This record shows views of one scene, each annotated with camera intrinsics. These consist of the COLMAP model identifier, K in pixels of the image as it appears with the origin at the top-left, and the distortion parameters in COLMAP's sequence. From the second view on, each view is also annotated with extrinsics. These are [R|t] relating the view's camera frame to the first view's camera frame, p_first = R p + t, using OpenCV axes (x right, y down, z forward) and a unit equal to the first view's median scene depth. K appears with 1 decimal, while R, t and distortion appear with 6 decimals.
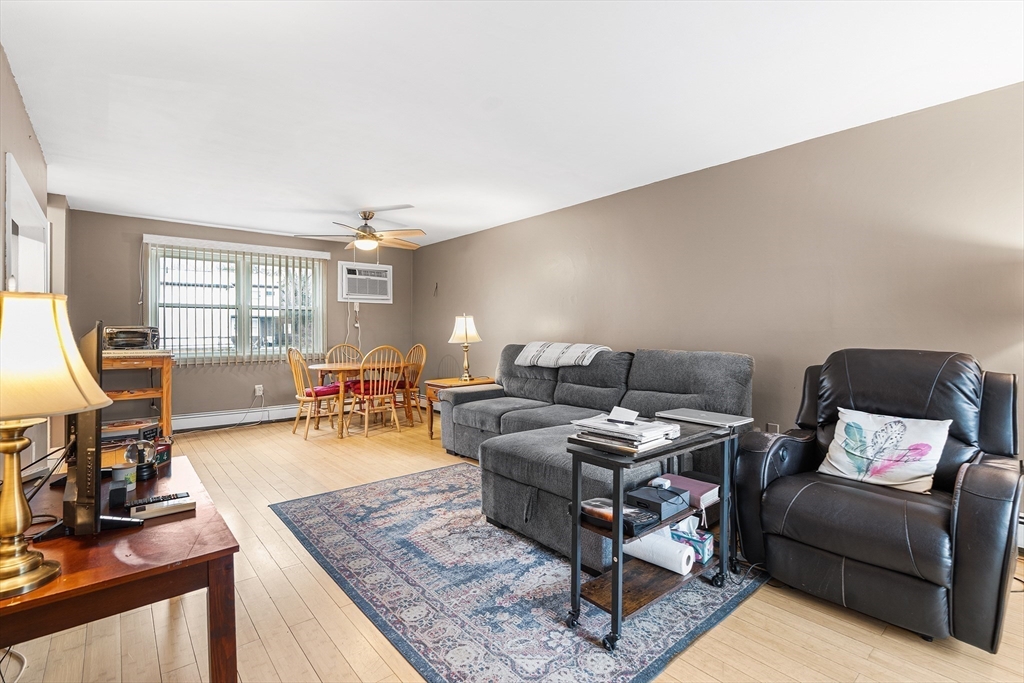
lens RADIAL K [[475.7, 0, 514.0], [0, 475.7, 336.2], [0, 0, 1]] dist [-0.010168, 0.004850]
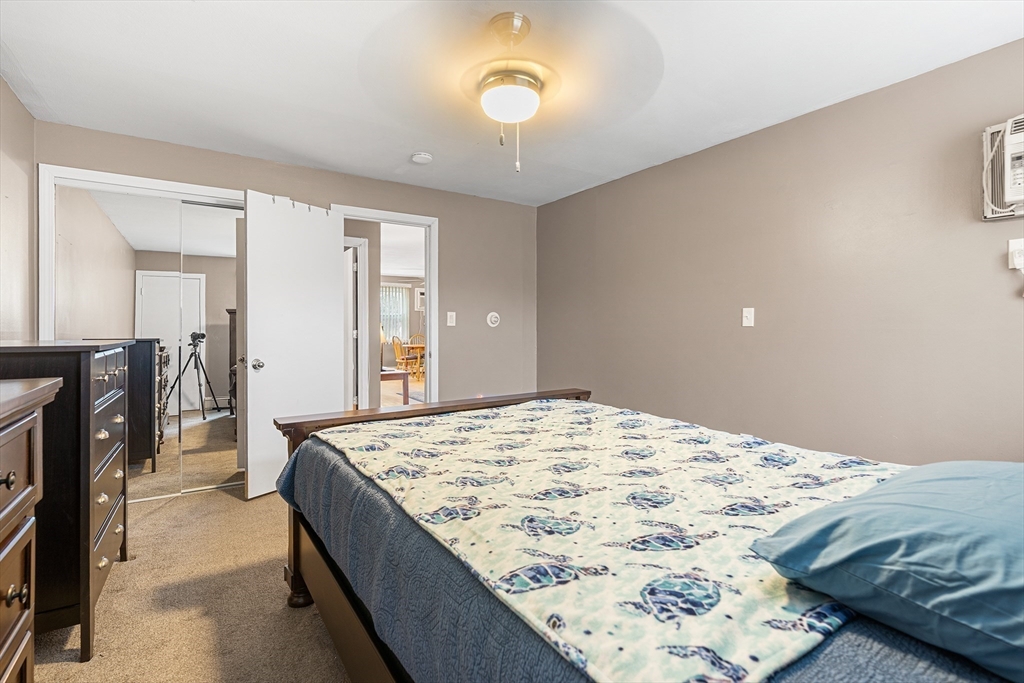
lens RADIAL K [[475.7, 0, 510.4], [0, 475.7, 334.2], [0, 0, 1]] dist [-0.010168, 0.004850]
pose [[0.993013, 0.001702, -0.117990, 0.377328], [-0.001804, 0.999998, -0.000759, 0.031493], [0.117988, 0.000966, 0.993015, -1.405860]]
